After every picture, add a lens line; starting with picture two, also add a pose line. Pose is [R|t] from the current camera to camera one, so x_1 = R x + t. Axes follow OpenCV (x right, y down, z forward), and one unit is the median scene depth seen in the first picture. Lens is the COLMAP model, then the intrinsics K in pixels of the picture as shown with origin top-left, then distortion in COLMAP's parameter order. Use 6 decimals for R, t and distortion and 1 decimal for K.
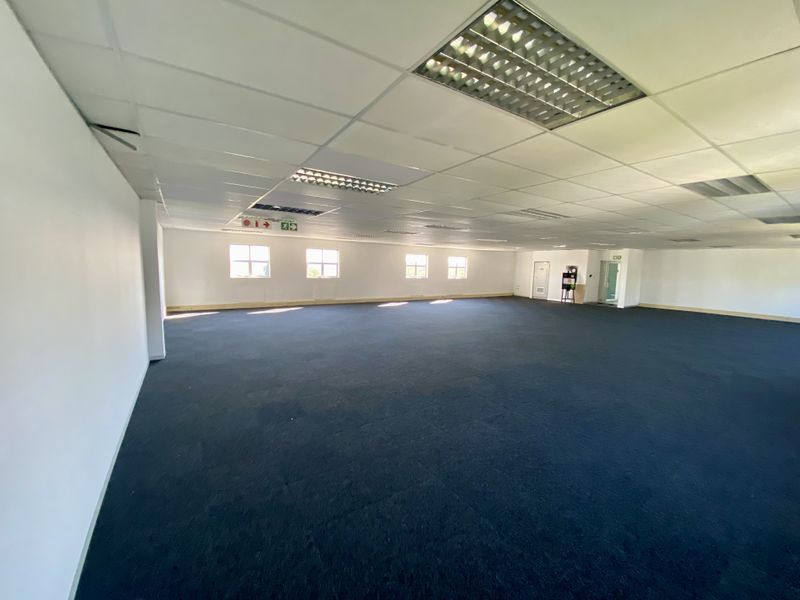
lens RADIAL K [[325.3, 0, 397.2], [0, 325.3, 301.5], [0, 0, 1]] dist [0.026039, -0.021451]
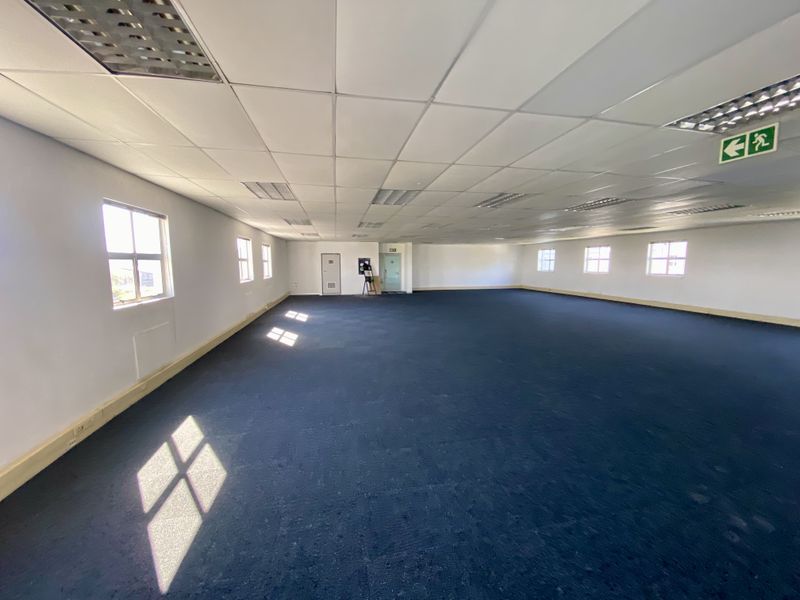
lens RADIAL K [[325.3, 0, 397.2], [0, 325.3, 301.5], [0, 0, 1]] dist [0.026039, -0.021451]
pose [[0.376837, -0.134160, 0.916513, -0.683782], [0.113430, 0.988692, 0.098087, -0.124170], [-0.919308, 0.066997, 0.387793, 1.049360]]
